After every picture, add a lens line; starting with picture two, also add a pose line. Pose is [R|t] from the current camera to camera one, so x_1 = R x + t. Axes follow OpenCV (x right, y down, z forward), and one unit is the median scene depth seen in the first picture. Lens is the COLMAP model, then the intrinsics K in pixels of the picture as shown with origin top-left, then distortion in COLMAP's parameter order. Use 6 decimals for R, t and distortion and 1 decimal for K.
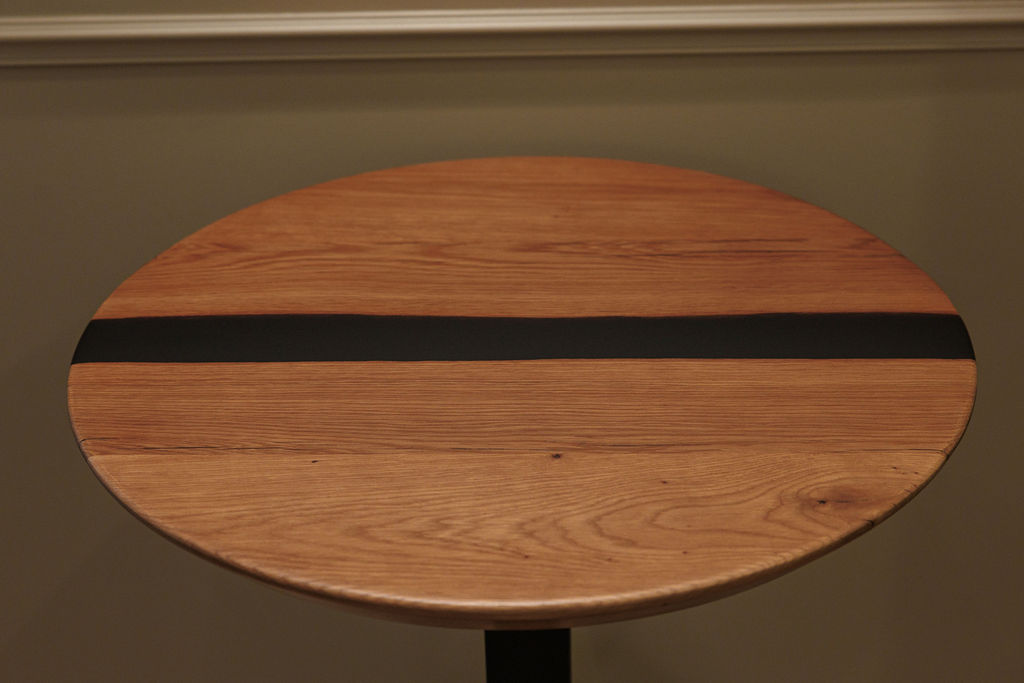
lens RADIAL K [[2140.0, 0, 512.0], [0, 2140.0, 341.5], [0, 0, 1]] dist [0.001840, -0.050611]
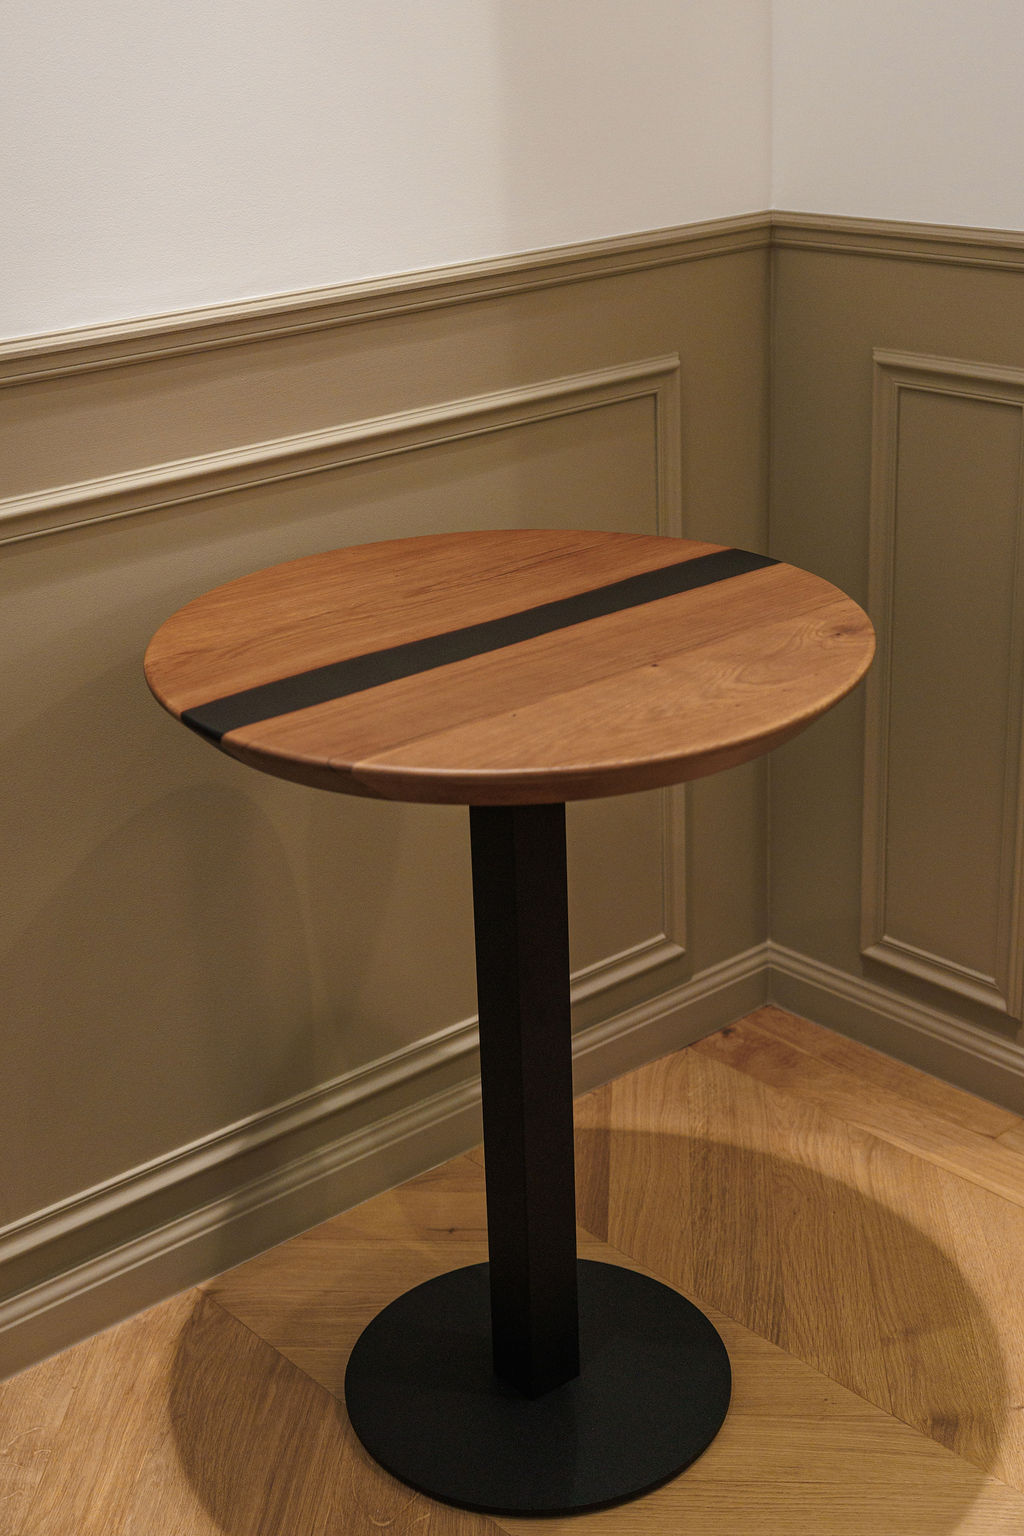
lens RADIAL K [[2104.4, 0, 512.0], [0, 2104.4, 768.0], [0, 0, 1]] dist [-0.010739, 0.022639]
pose [[0.749320, -0.255580, 0.610899, -0.748943], [0.337064, 0.941277, -0.019639, 0.097026], [-0.570006, 0.220628, 0.791465, 0.058842]]
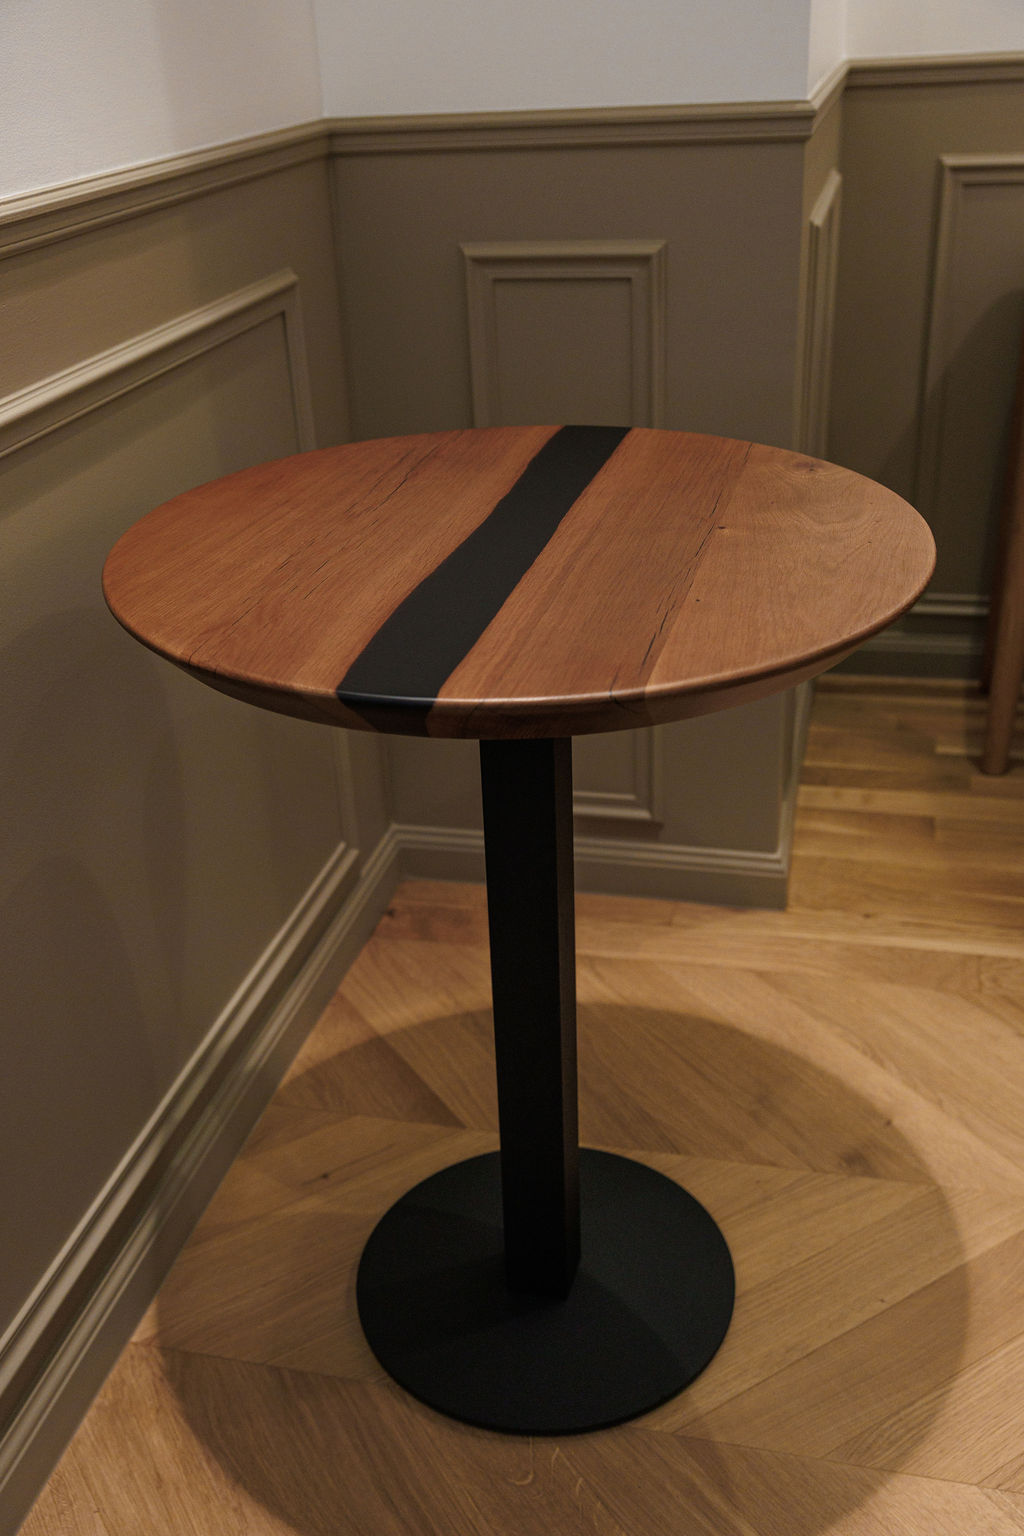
lens RADIAL K [[1486.0, 0, 508.8], [0, 1486.0, 850.3], [0, 0, 1]] dist [-0.011970, 0.004169]
pose [[0.228895, -0.479306, 0.847274, -0.712085], [0.503861, 0.803052, 0.318170, -0.112218], [-0.832905, 0.354081, 0.425318, 0.734793]]
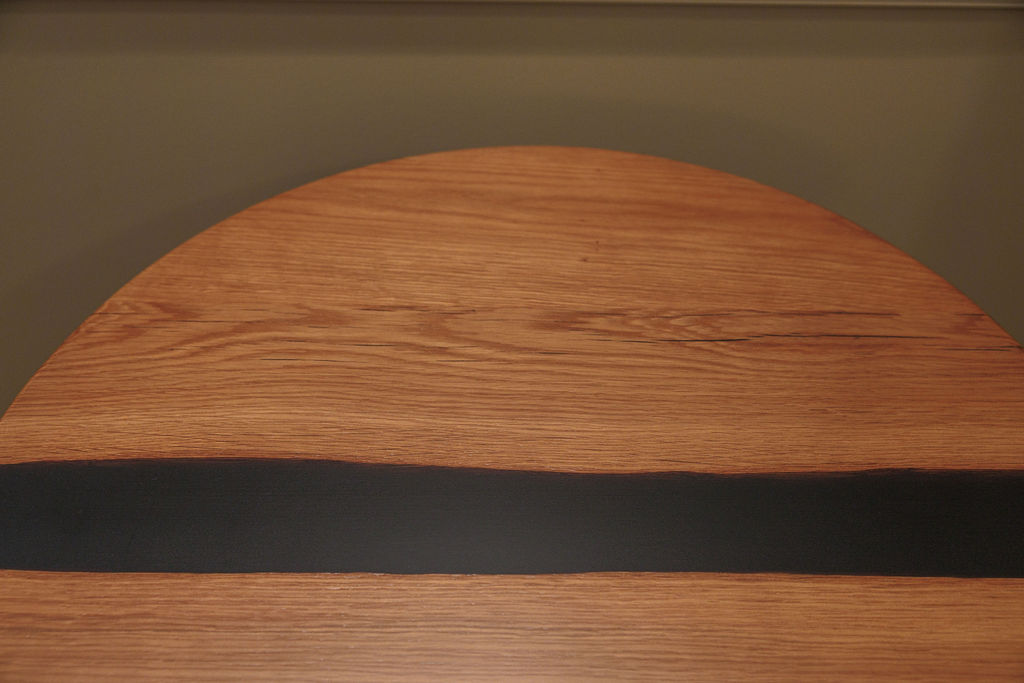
lens RADIAL K [[1104.6, 0, 512.0], [0, 1104.6, 341.5], [0, 0, 1]] dist [0.002820, -0.000399]
pose [[0.998247, 0.004516, 0.059019, -0.034650], [-0.023490, 0.945434, 0.324966, -0.182441], [-0.054331, -0.325783, 0.943882, 0.656437]]
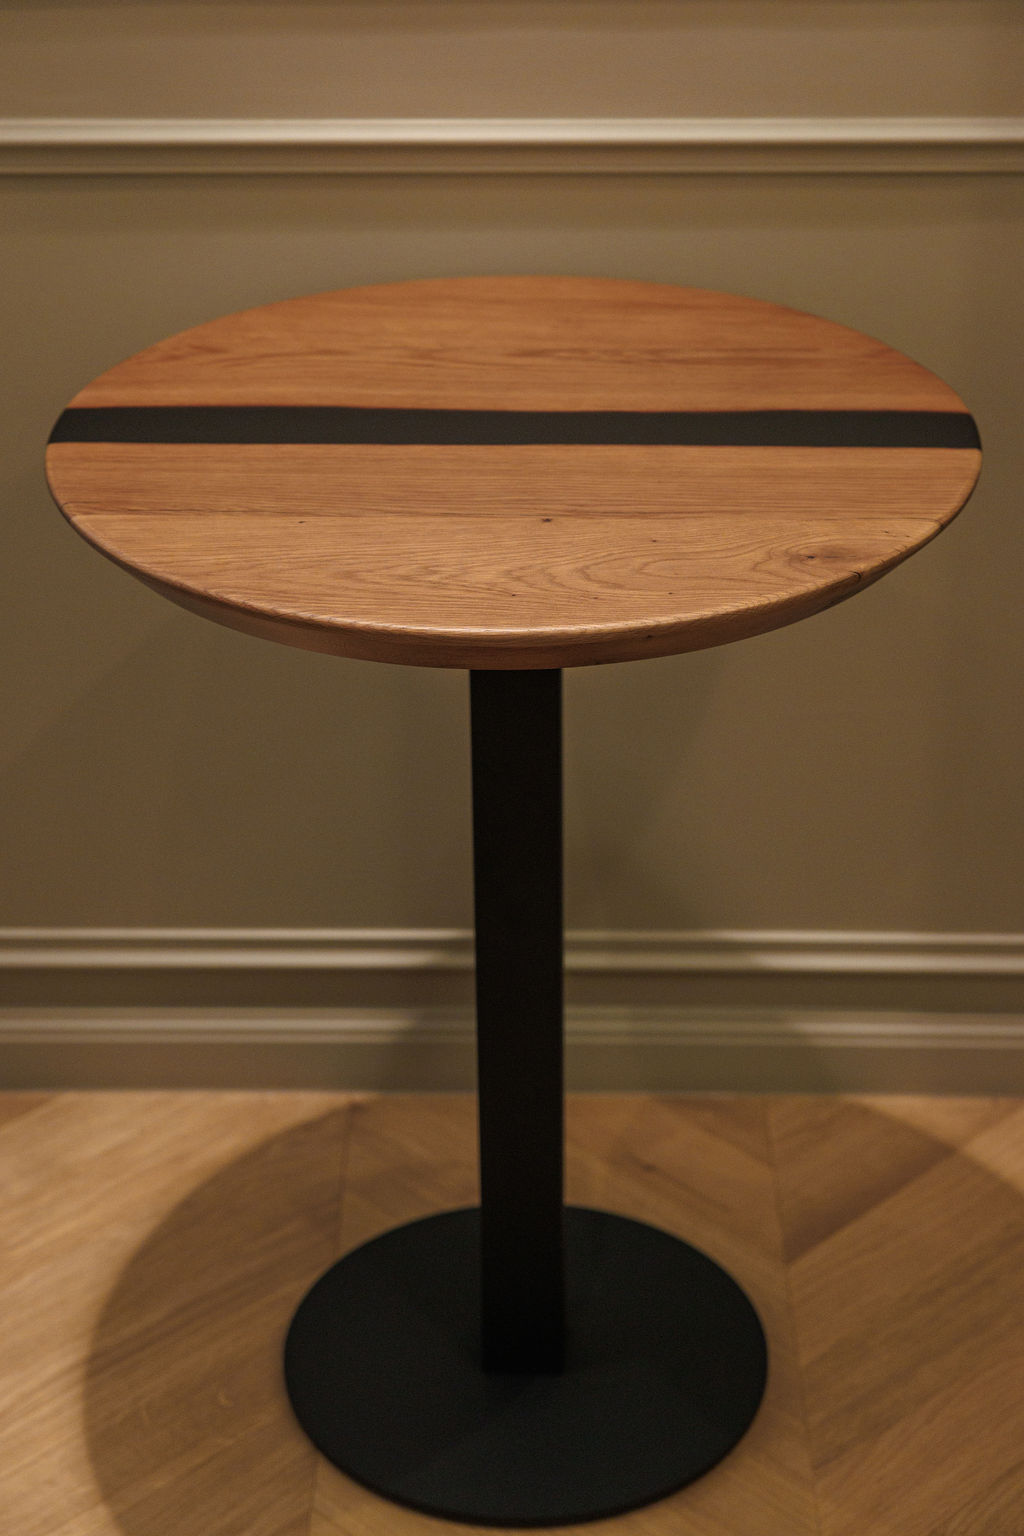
lens RADIAL K [[3038.5, 0, 512.0], [0, 3038.5, 768.0], [0, 0, 1]] dist [-0.038006, -0.086780]
pose [[0.999845, 0.017472, -0.002222, 0.008945], [-0.017503, 0.999734, -0.014990, 0.171061], [0.001960, 0.015026, 0.999885, -0.361695]]
